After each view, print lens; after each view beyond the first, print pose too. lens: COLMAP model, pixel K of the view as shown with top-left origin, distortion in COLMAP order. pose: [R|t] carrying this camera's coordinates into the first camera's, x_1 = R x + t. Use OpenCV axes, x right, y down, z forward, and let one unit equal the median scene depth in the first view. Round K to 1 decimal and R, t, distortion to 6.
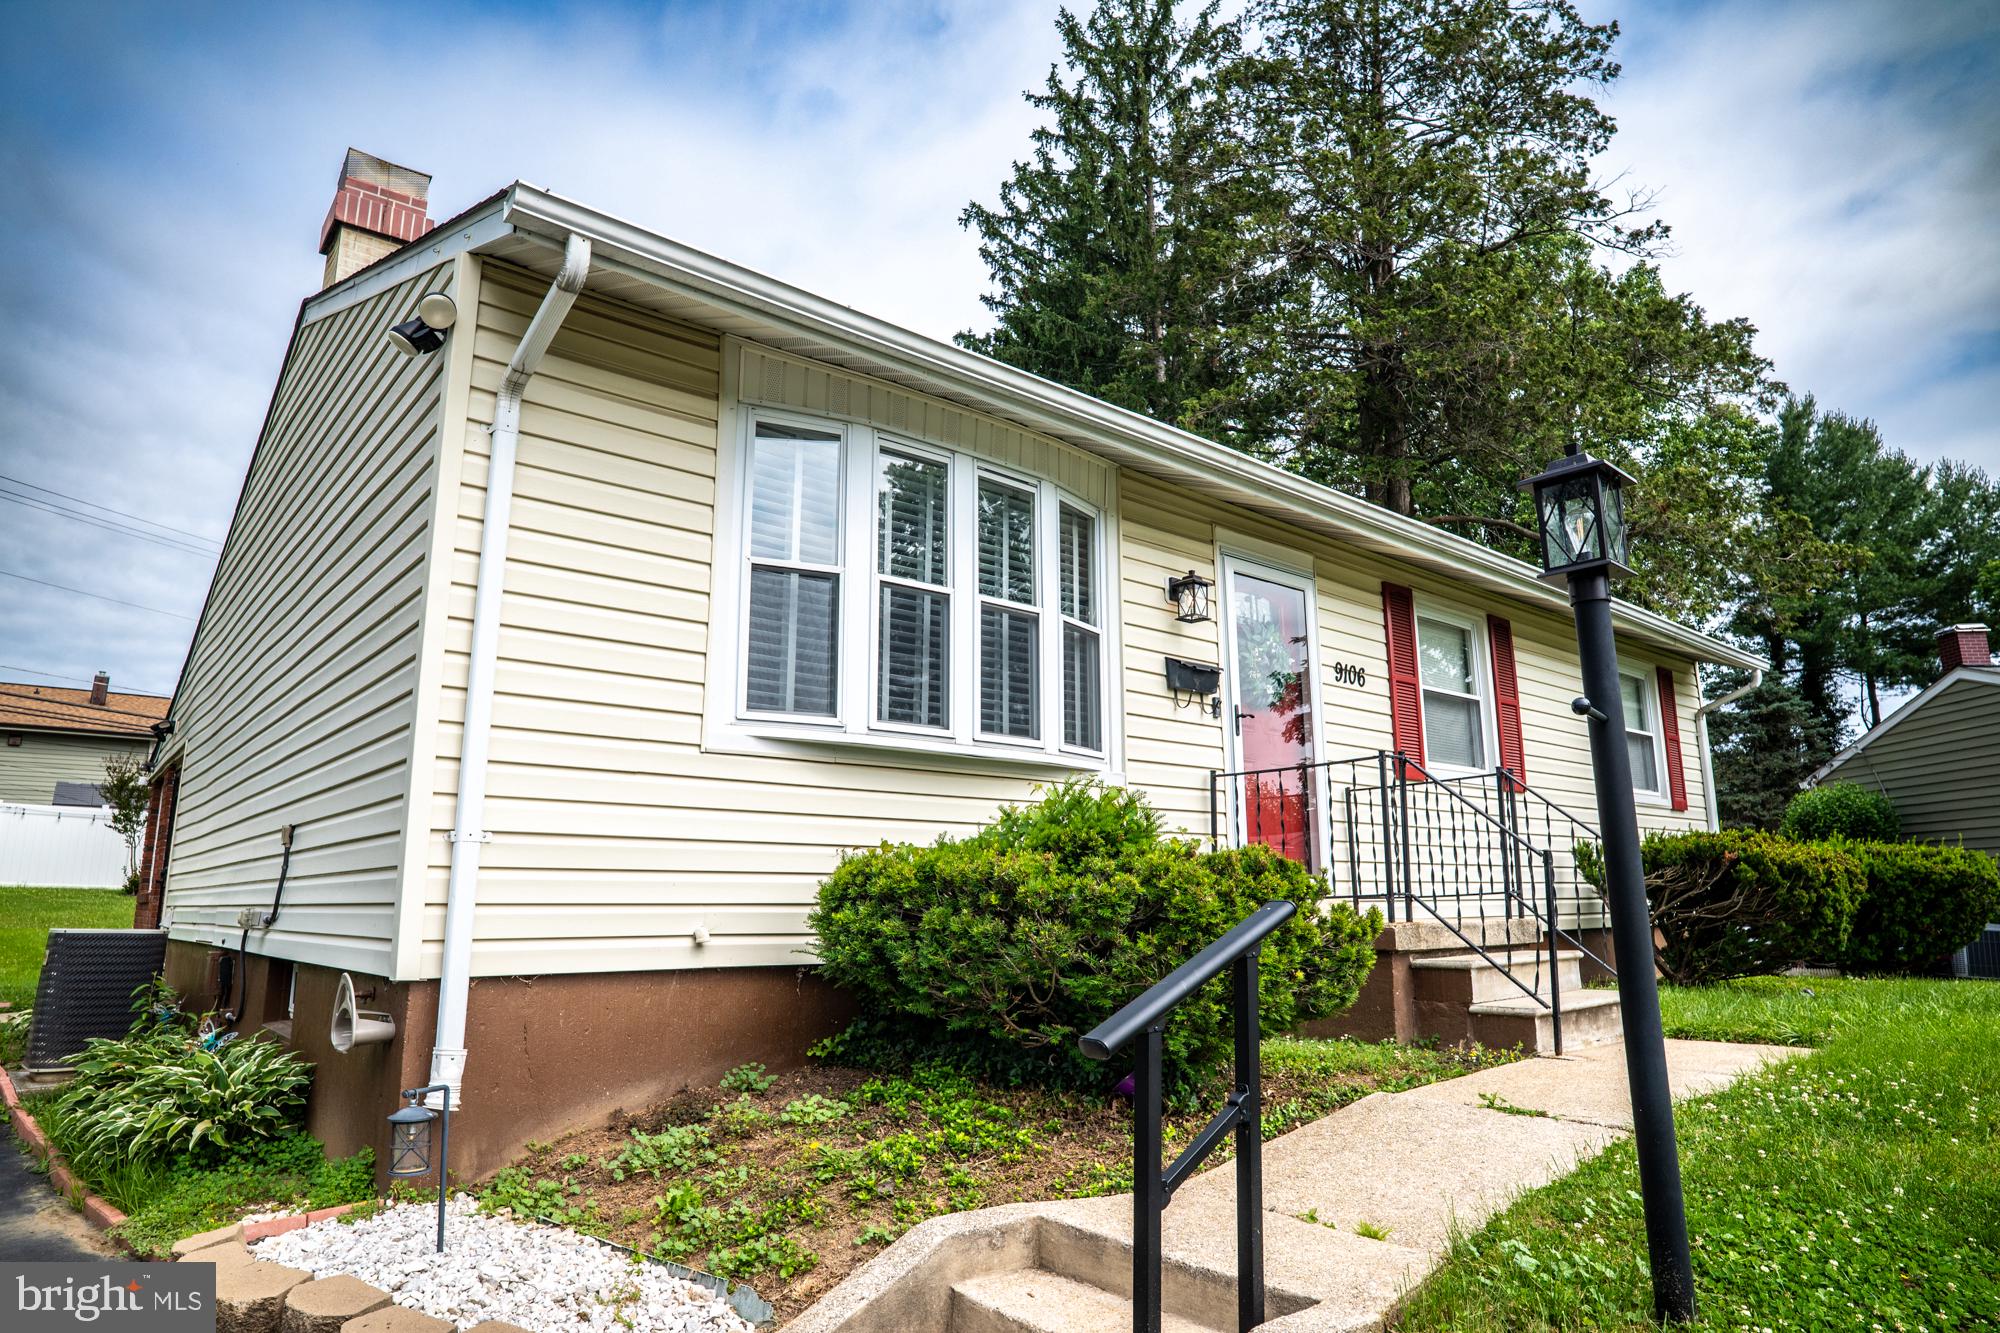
lens RADIAL K [[1195.4, 0, 1000.0], [0, 1195.4, 666.5], [0, 0, 1]] dist [-0.070630, 0.056007]
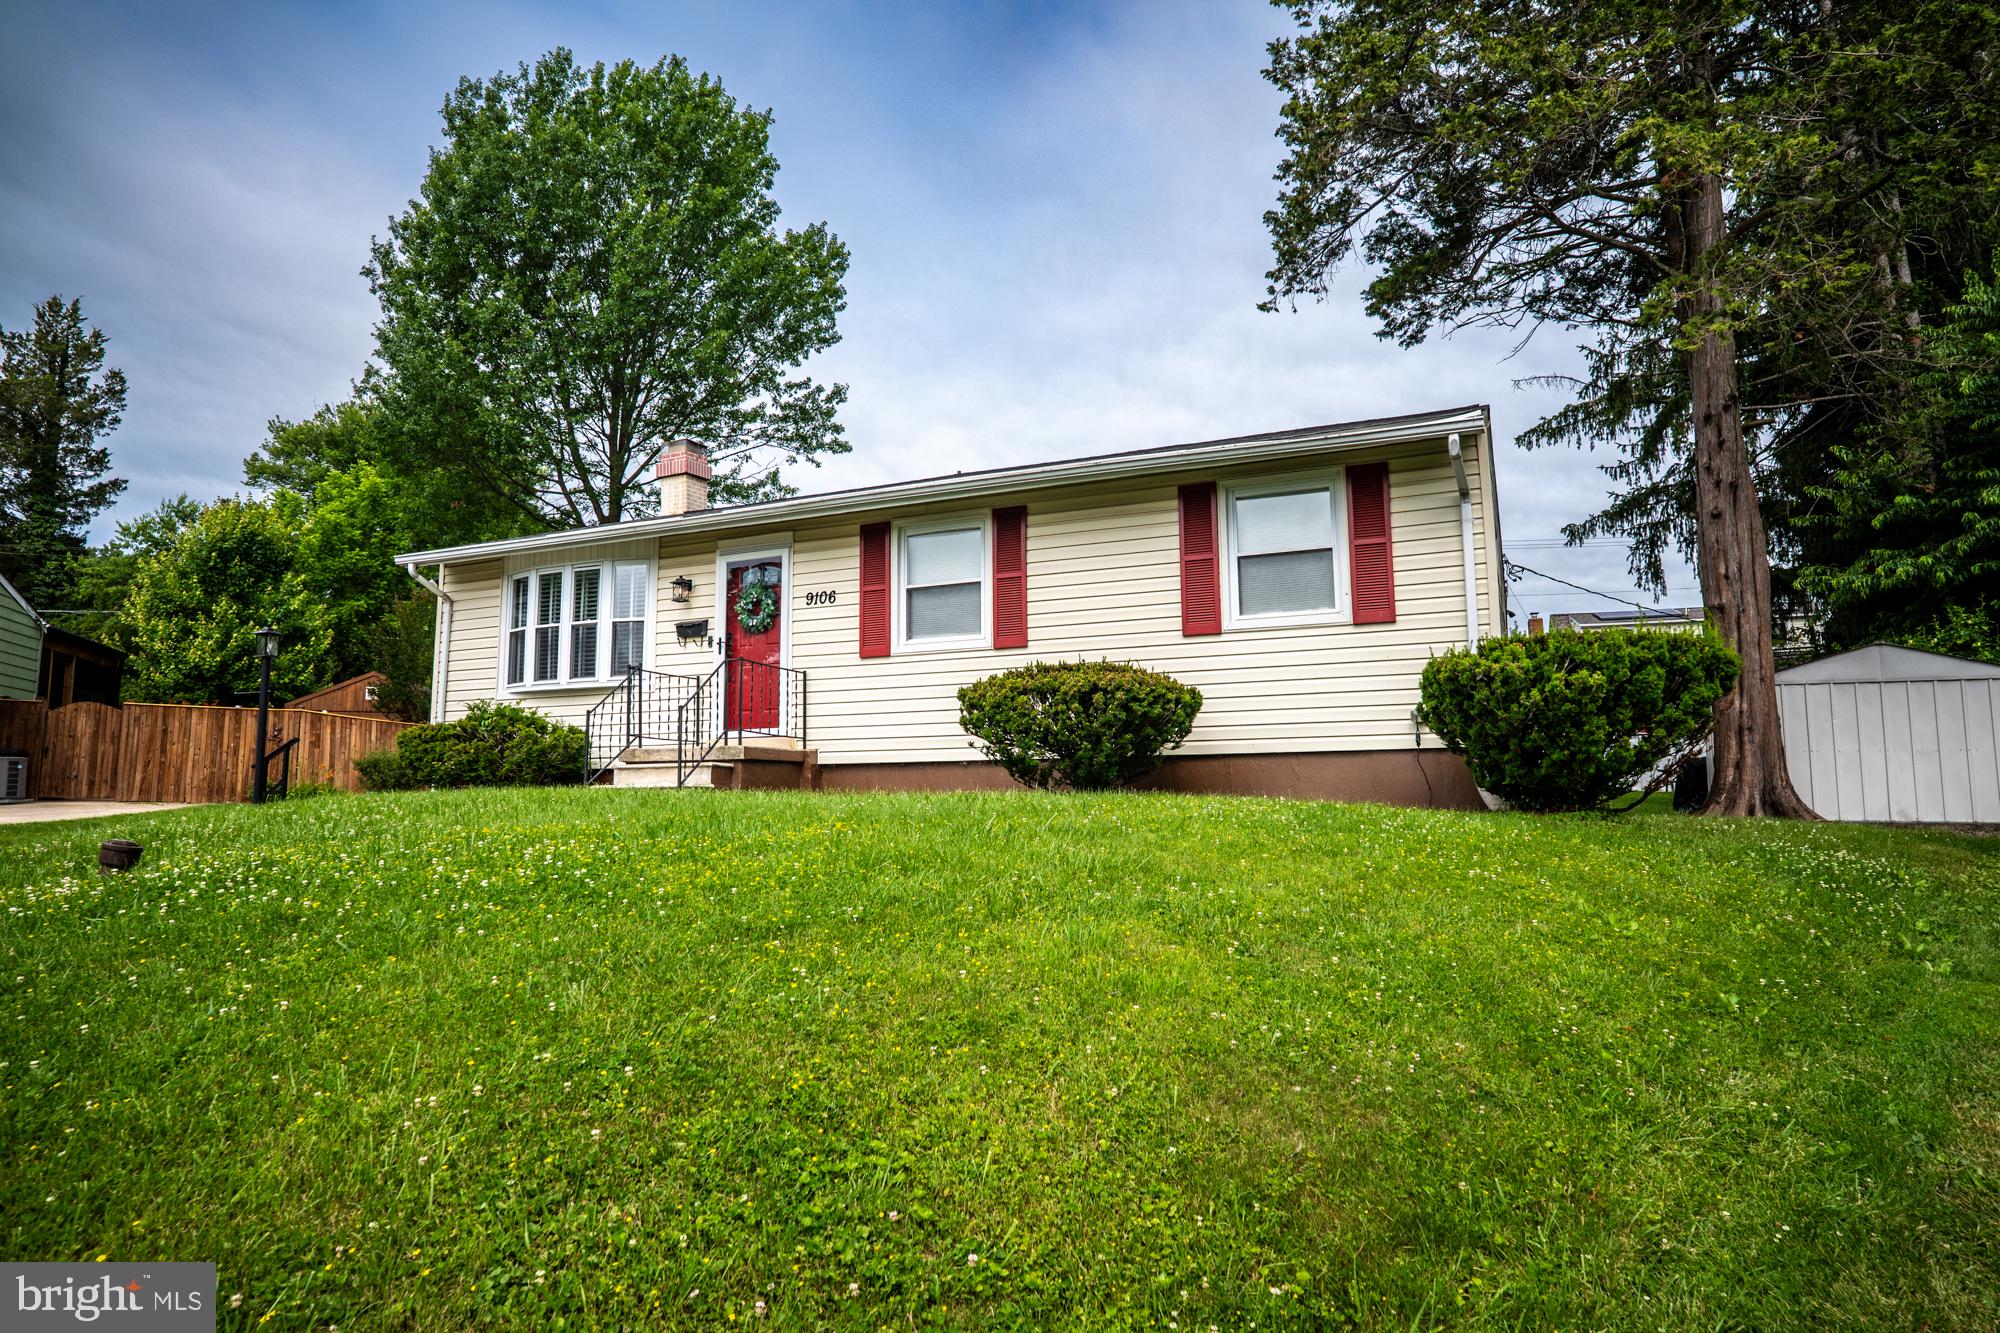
lens RADIAL K [[1195.4, 0, 1000.0], [0, 1195.4, 666.5], [0, 0, 1]] dist [-0.070630, 0.056007]
pose [[0.423131, -0.101320, -0.900386, 1.730874], [0.185445, 0.982376, -0.023398, 0.169569], [0.886888, -0.157071, 0.434463, 0.490204]]
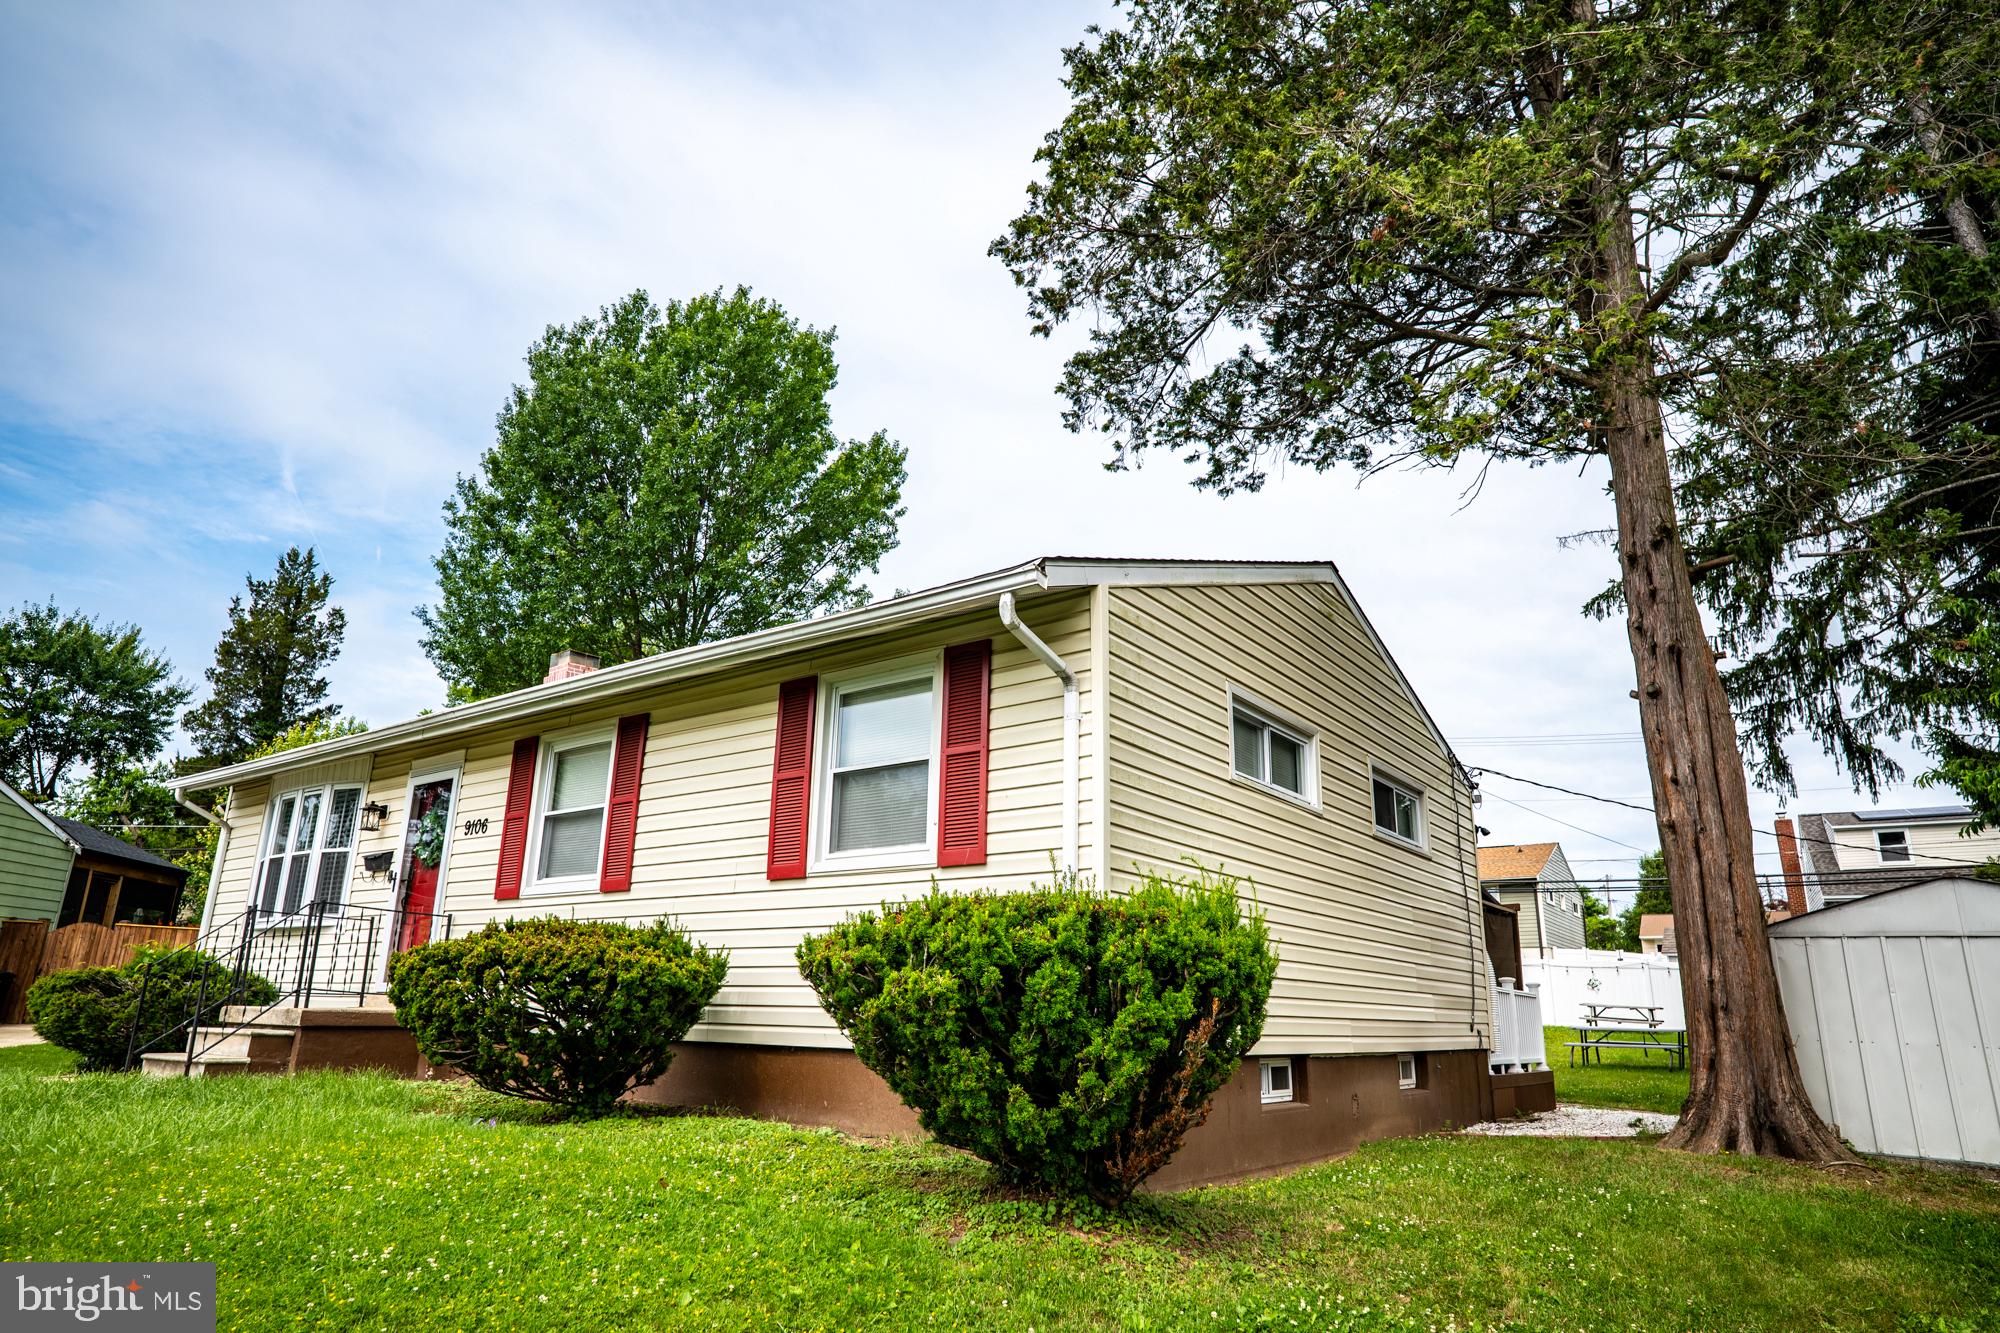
lens RADIAL K [[1195.4, 0, 1000.0], [0, 1195.4, 666.5], [0, 0, 1]] dist [-0.070630, 0.056007]
pose [[0.220000, -0.264694, -0.938902, 1.653454], [0.177148, 0.957320, -0.228378, 0.232659], [0.959280, -0.116082, 0.257501, 1.194357]]
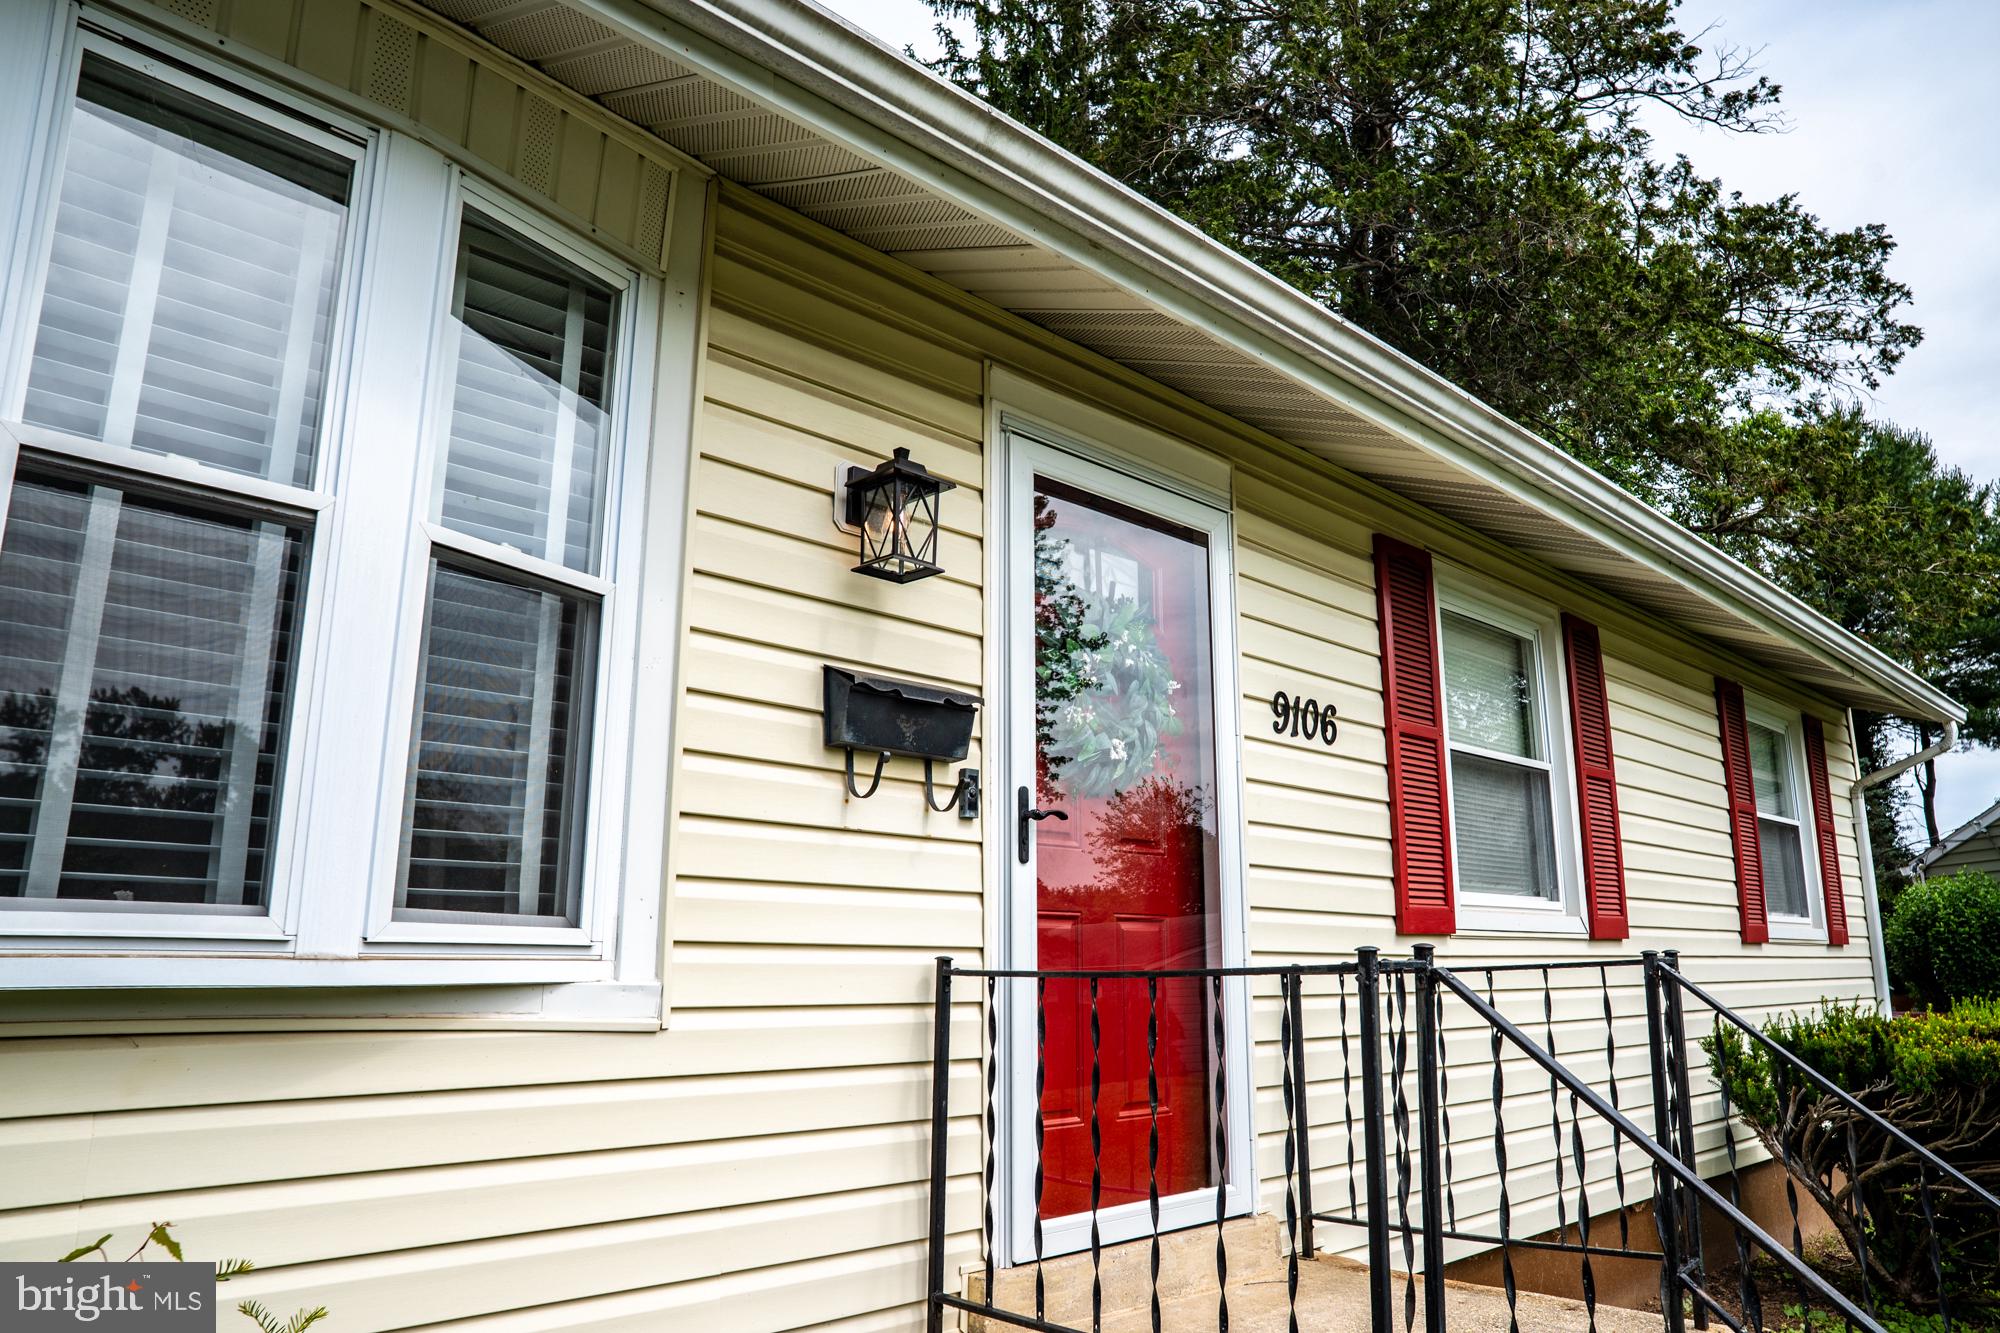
lens RADIAL K [[1342.5, 0, 1034.8], [0, 1342.5, 683.8], [0, 0, 1]] dist [-0.051133, 0.000562]
pose [[0.997637, 0.019055, 0.066012, 0.145469], [-0.018147, 0.999733, -0.014329, 0.002411], [-0.066268, 0.013097, 0.997716, 0.455152]]
